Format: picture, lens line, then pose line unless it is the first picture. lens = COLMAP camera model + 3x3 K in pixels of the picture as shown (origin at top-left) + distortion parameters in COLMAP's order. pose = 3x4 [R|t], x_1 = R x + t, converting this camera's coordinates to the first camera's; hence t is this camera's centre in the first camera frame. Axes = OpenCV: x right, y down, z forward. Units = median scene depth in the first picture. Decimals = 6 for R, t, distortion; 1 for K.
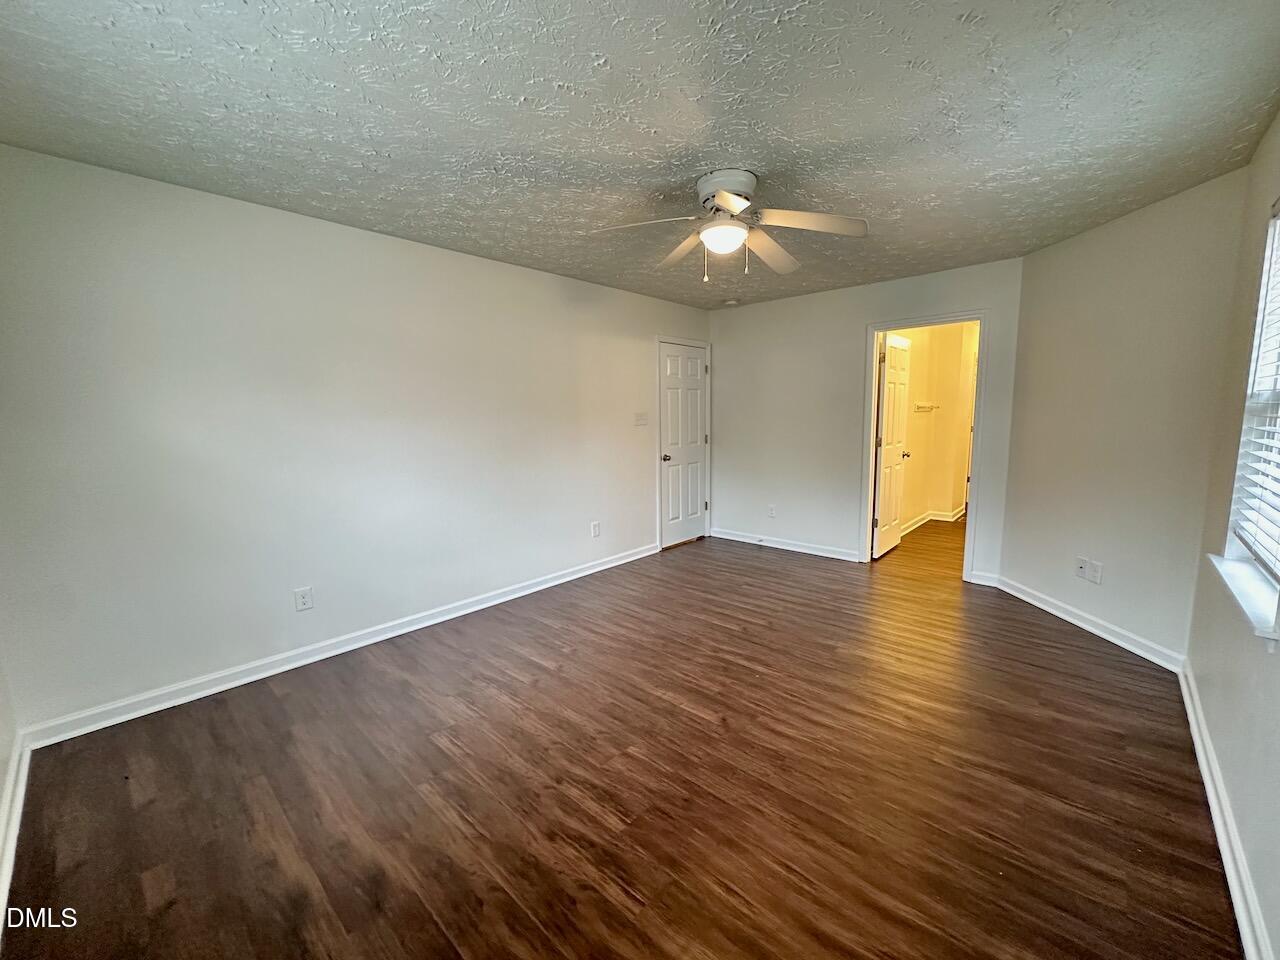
lens RADIAL K [[509.1, 0, 639.9], [0, 509.1, 482.4], [0, 0, 1]] dist [-0.001527, -0.000149]
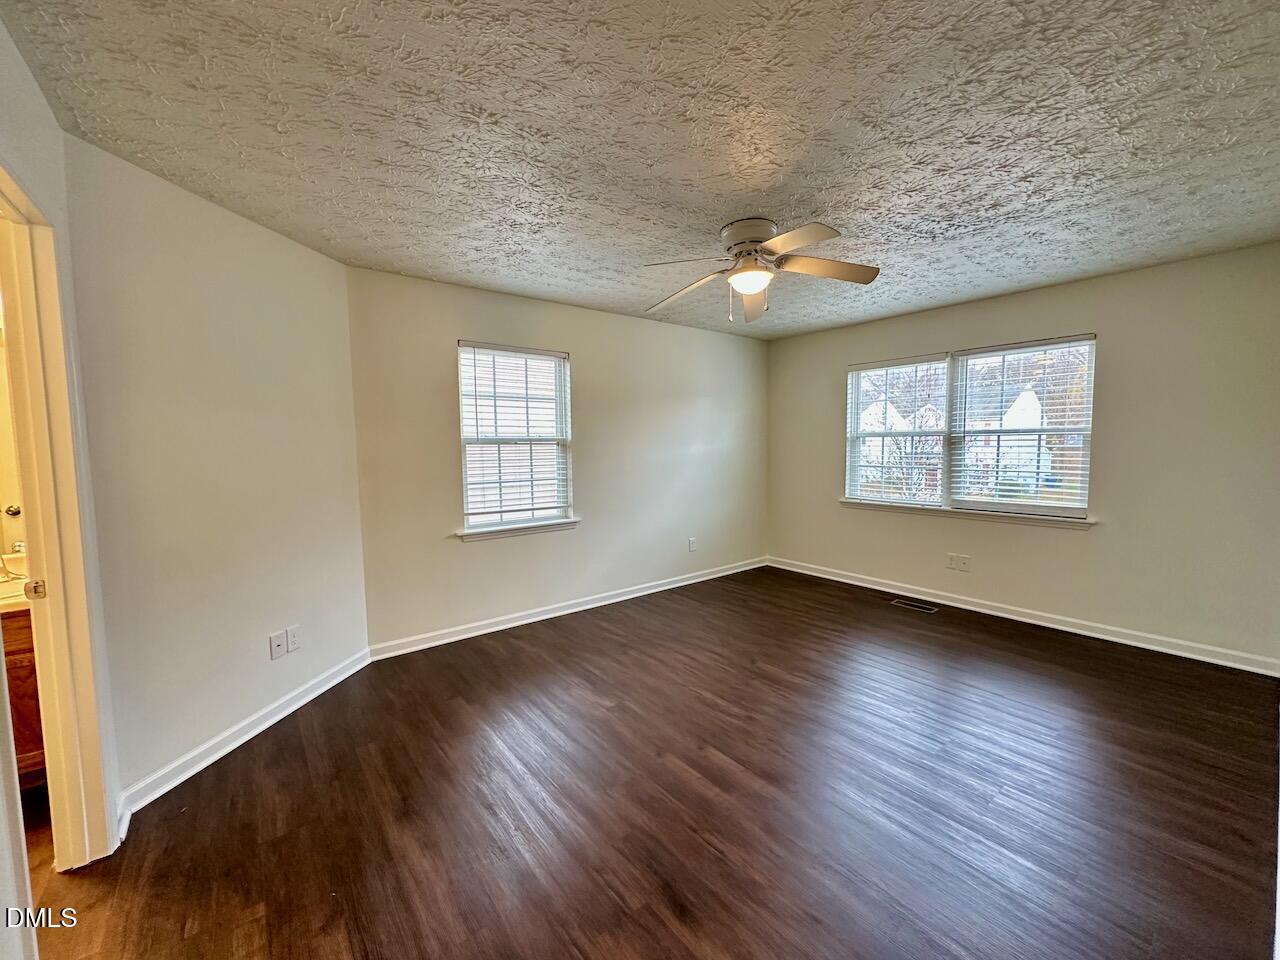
lens RADIAL K [[509.1, 0, 639.9], [0, 509.1, 482.4], [0, 0, 1]] dist [-0.001527, -0.000149]
pose [[-0.988101, 0.023723, 0.151968, 0.239535], [0.053505, 0.979341, 0.195010, -0.281592], [-0.144202, 0.200821, -0.968957, 2.213102]]
